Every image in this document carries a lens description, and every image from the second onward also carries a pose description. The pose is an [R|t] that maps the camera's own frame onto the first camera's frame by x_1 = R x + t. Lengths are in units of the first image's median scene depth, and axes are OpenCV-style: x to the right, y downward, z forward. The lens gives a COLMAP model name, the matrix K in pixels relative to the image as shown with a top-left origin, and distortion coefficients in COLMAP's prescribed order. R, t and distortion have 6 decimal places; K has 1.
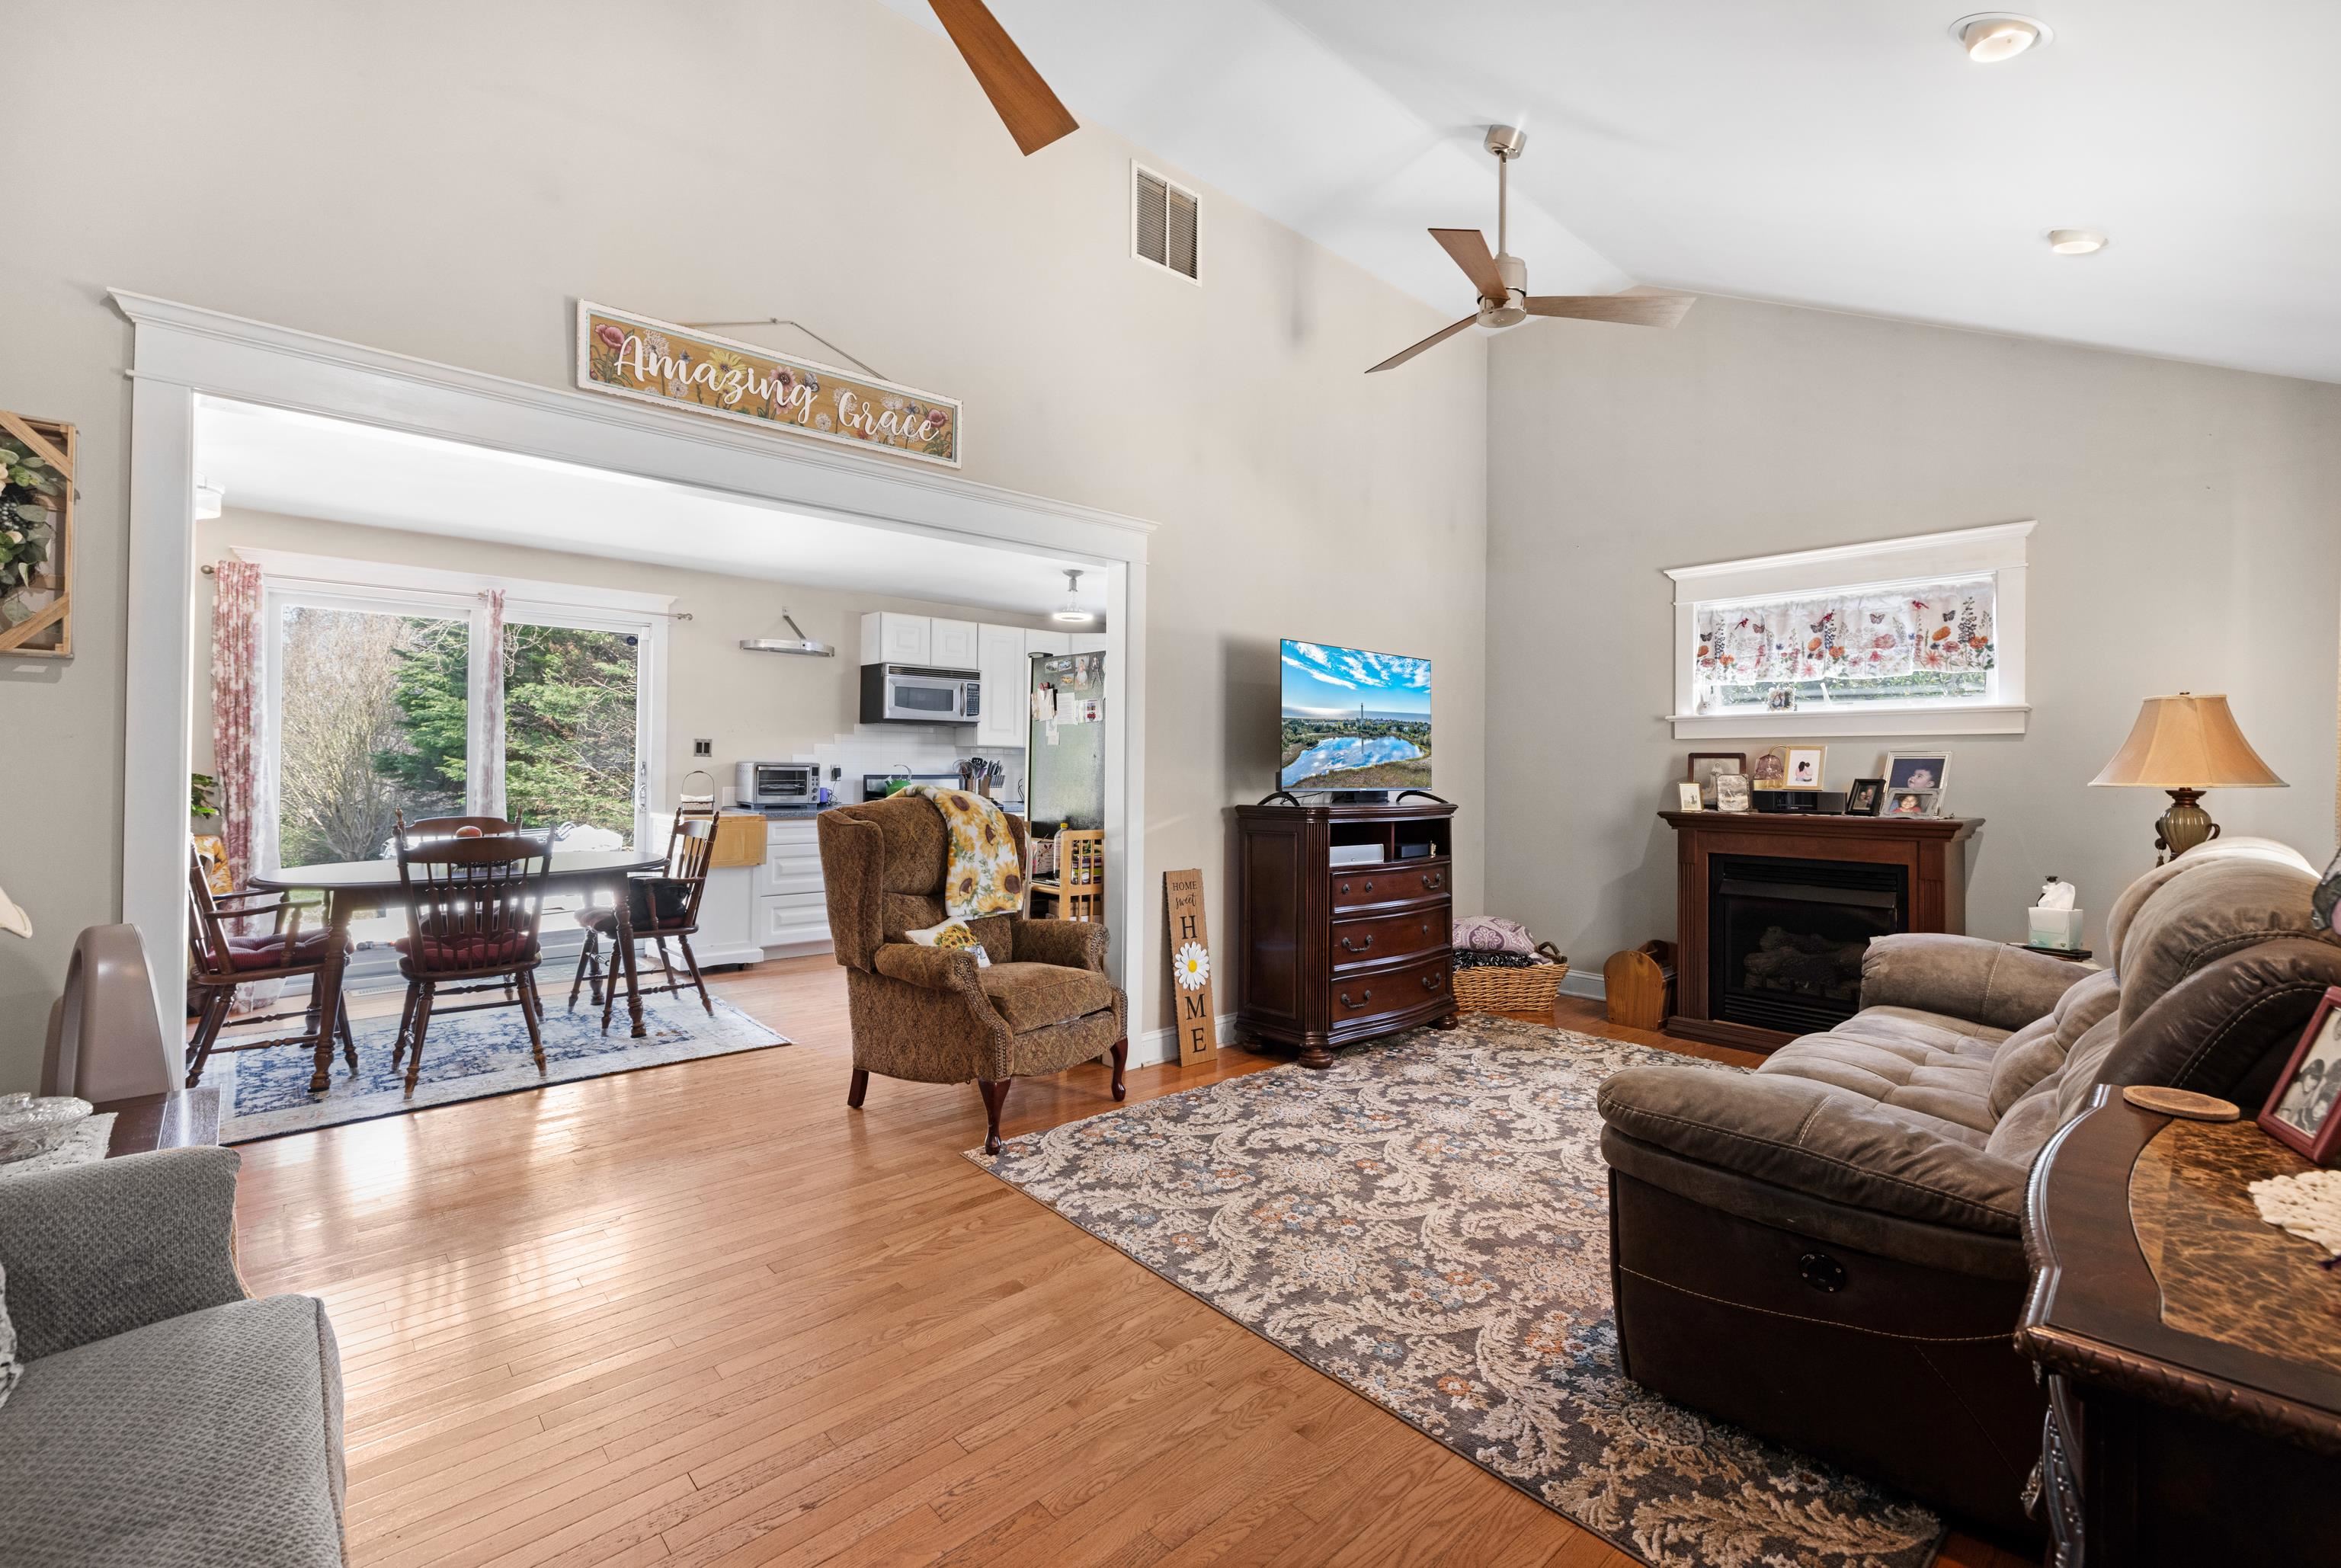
lens RADIAL K [[1018.6, 0, 1192.6], [0, 1018.6, 762.6], [0, 0, 1]] dist [0.000018, 0.000169]
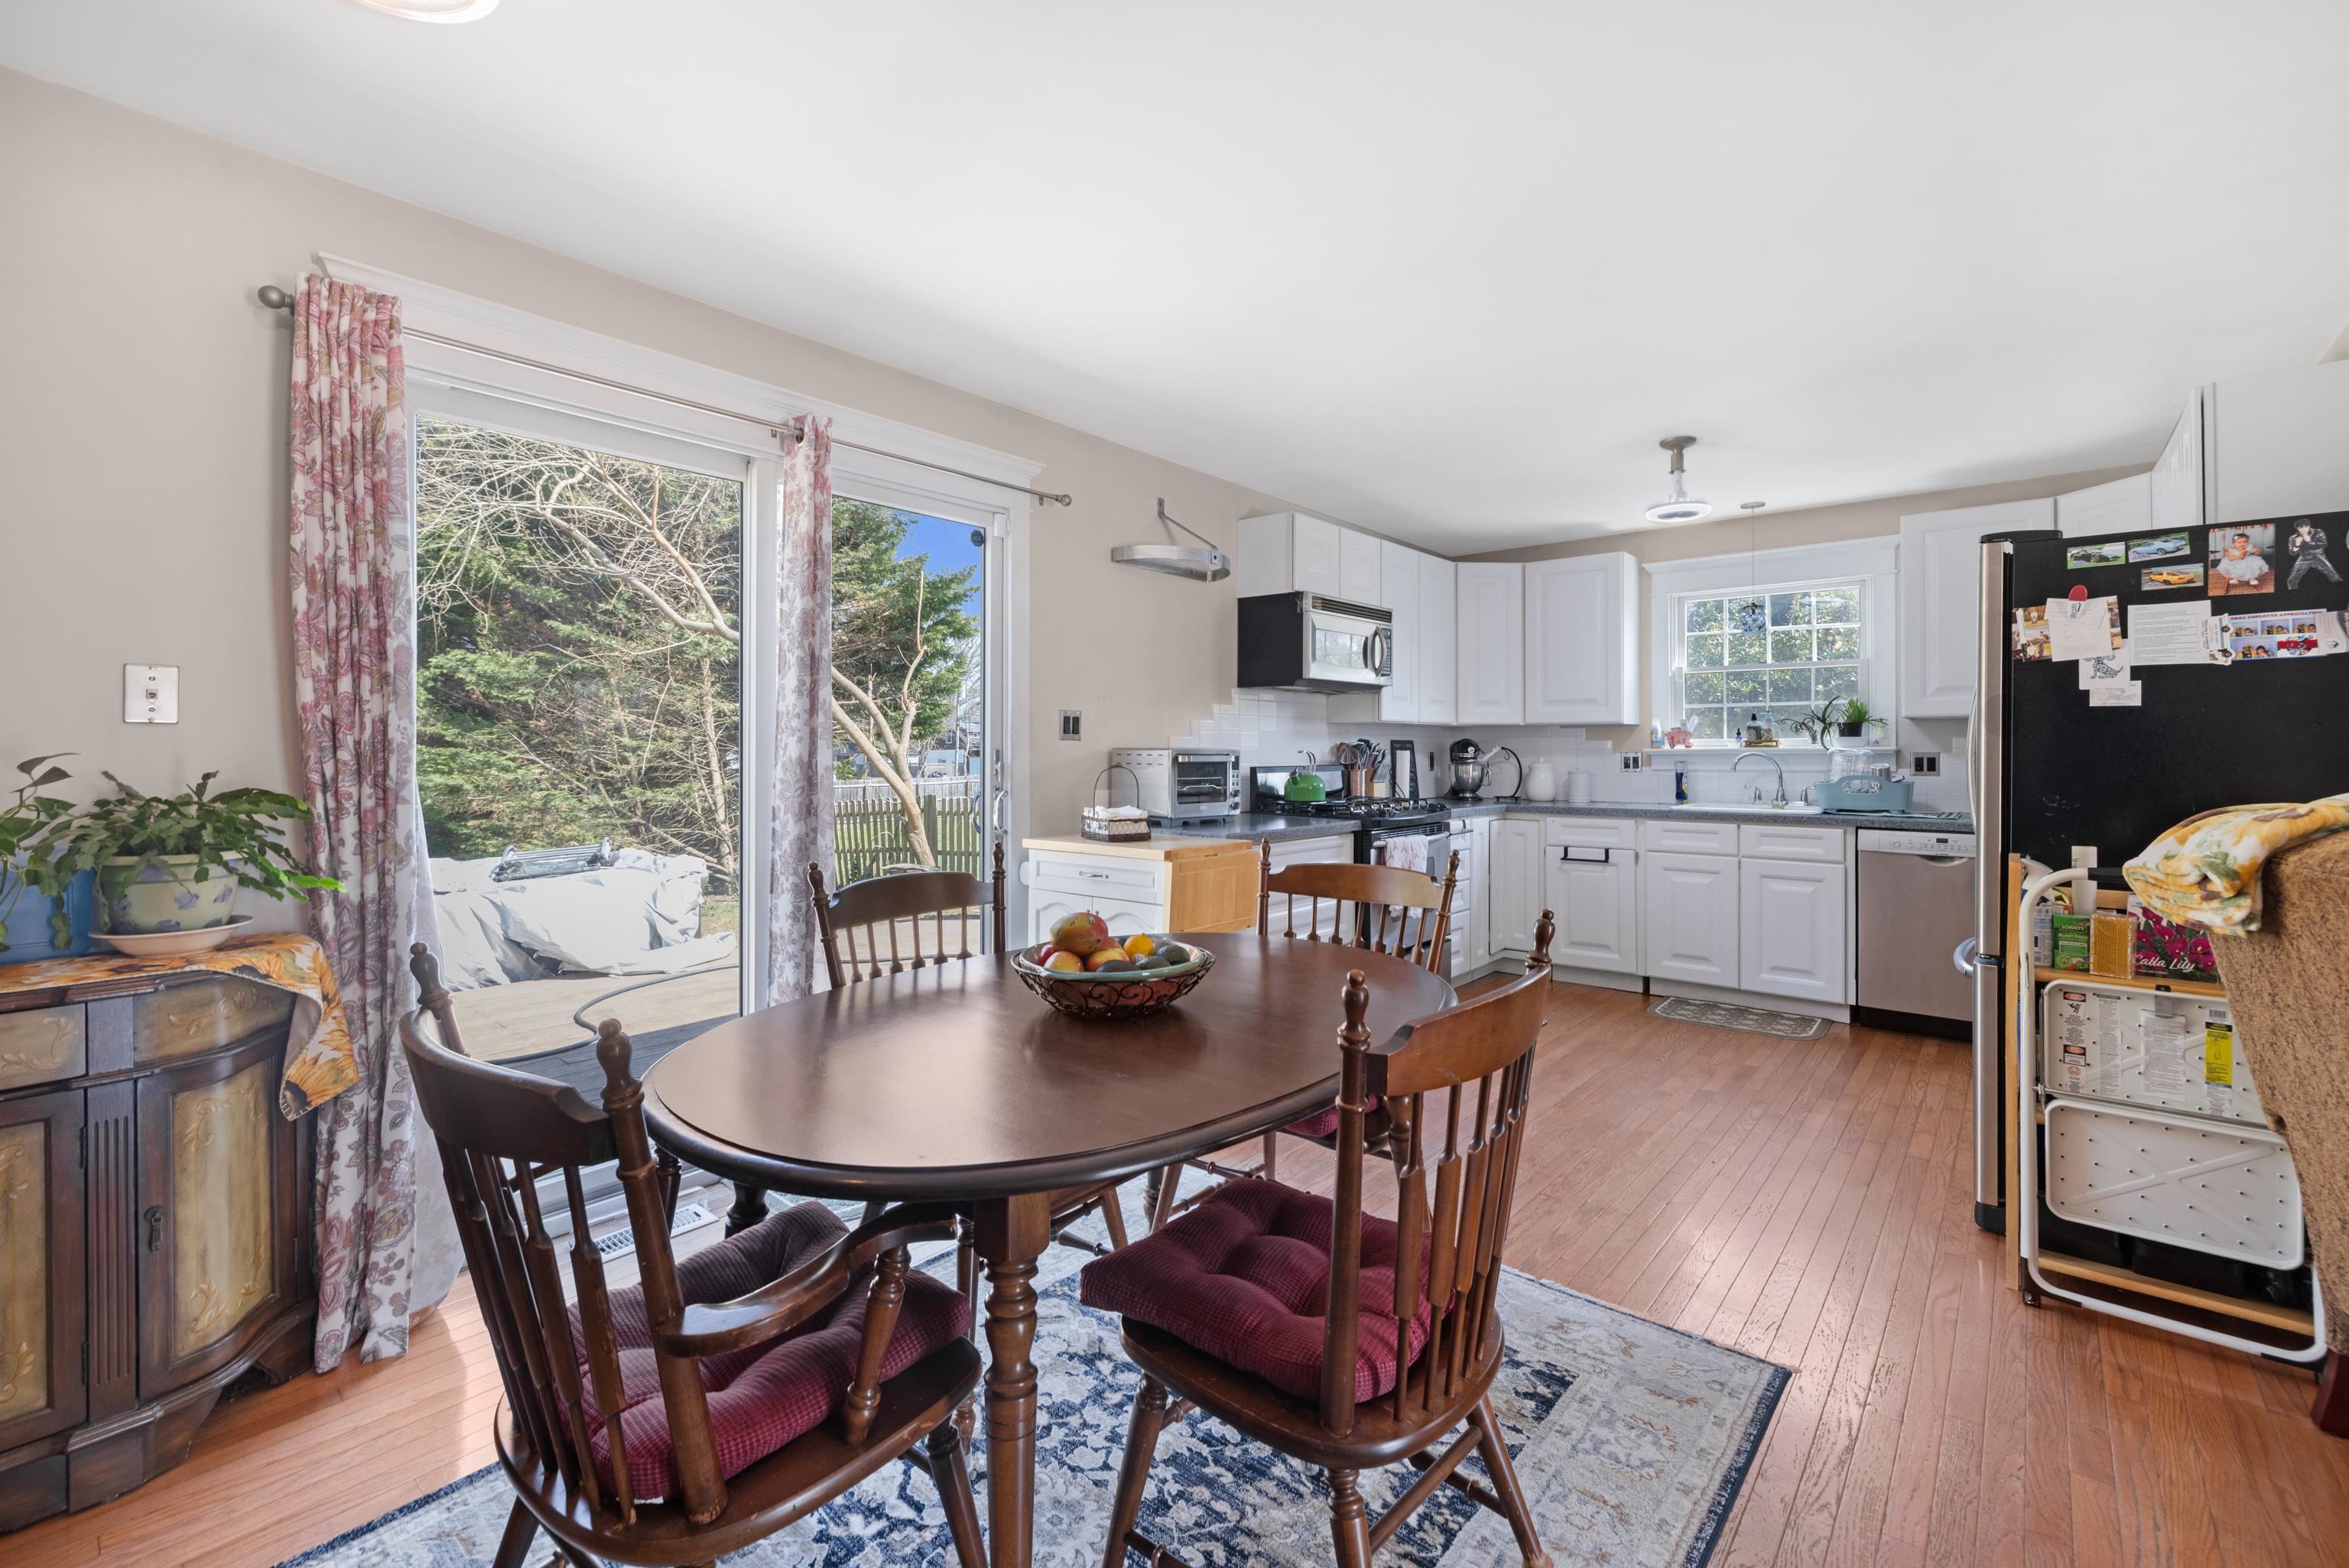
lens RADIAL K [[1015.8, 0, 1192.8], [0, 1015.8, 746.9], [0, 0, 1]] dist [0.005002, 0.000246]
pose [[0.991018, -0.010531, 0.133315, -0.686570], [0.010342, 0.999944, 0.002107, -0.003211], [-0.133330, -0.000710, 0.991071, 0.565234]]
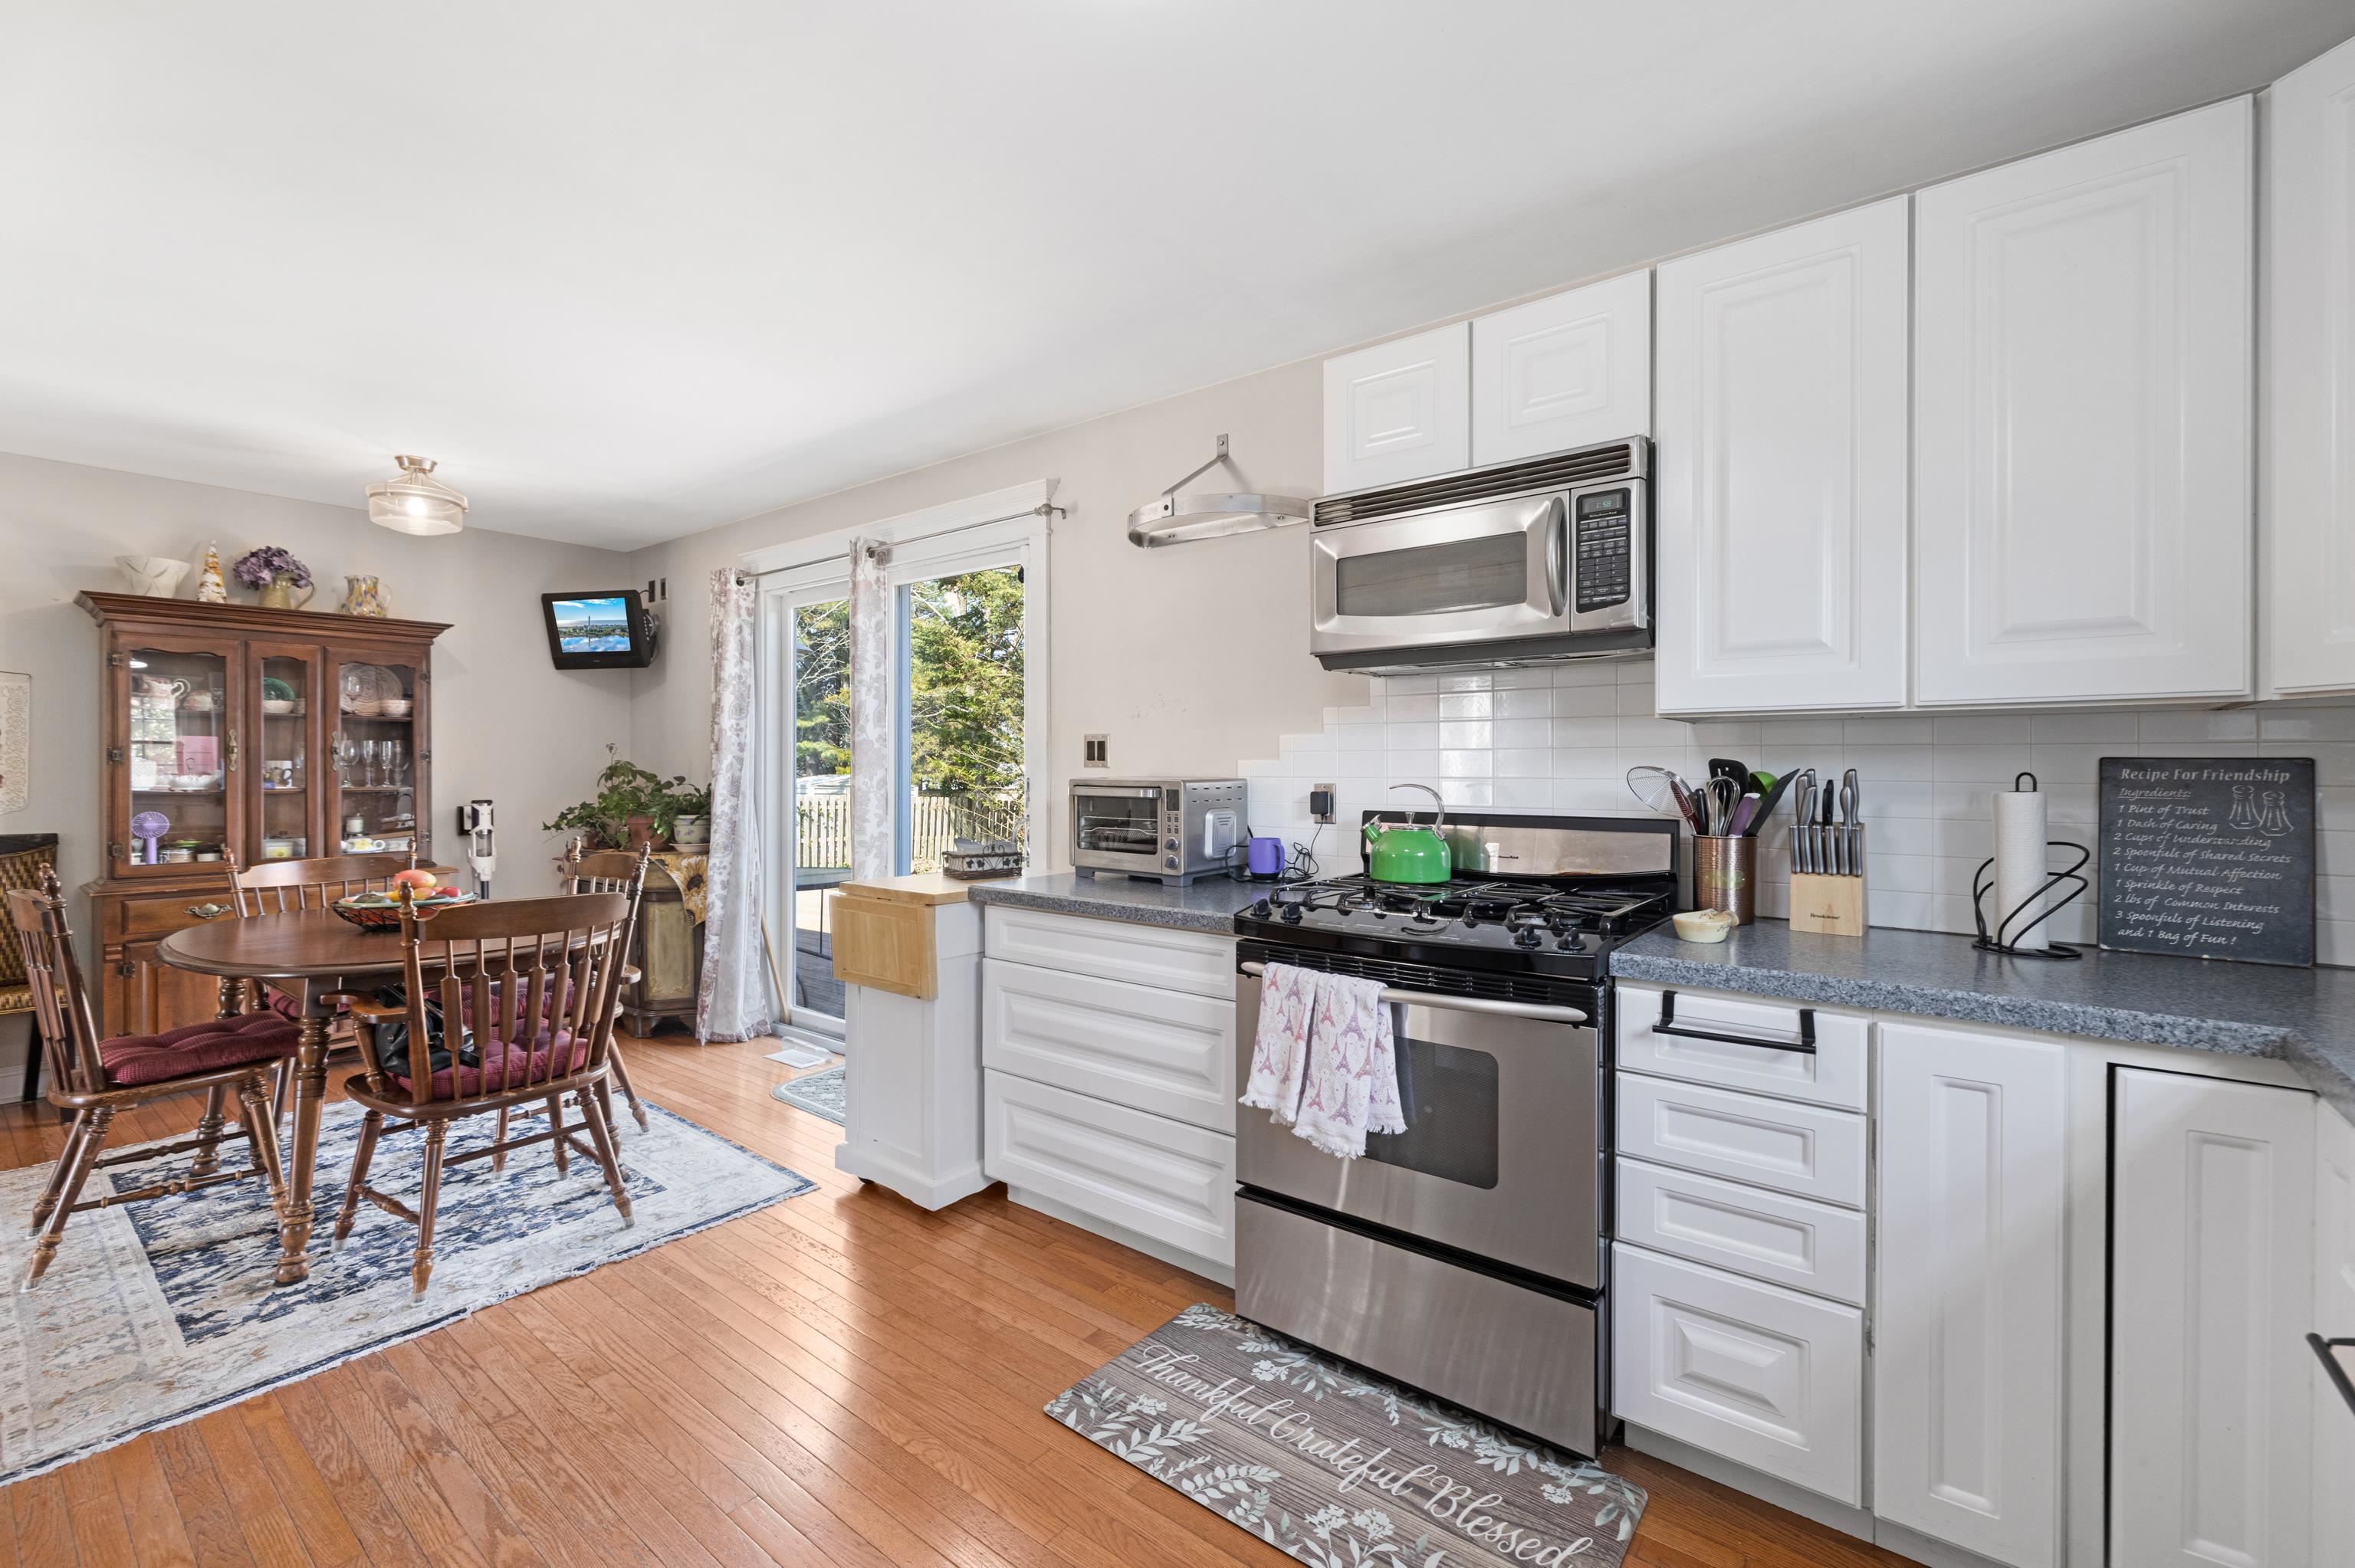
lens RADIAL K [[1005.2, 0, 1164.6], [0, 1005.2, 770.8], [0, 0, 1]] dist [0.002538, 0.000302]
pose [[0.149483, -0.007558, -0.988735, 0.058290], [0.005236, 0.999963, -0.006852, -0.000678], [0.988750, -0.004153, 0.149517, 1.342552]]
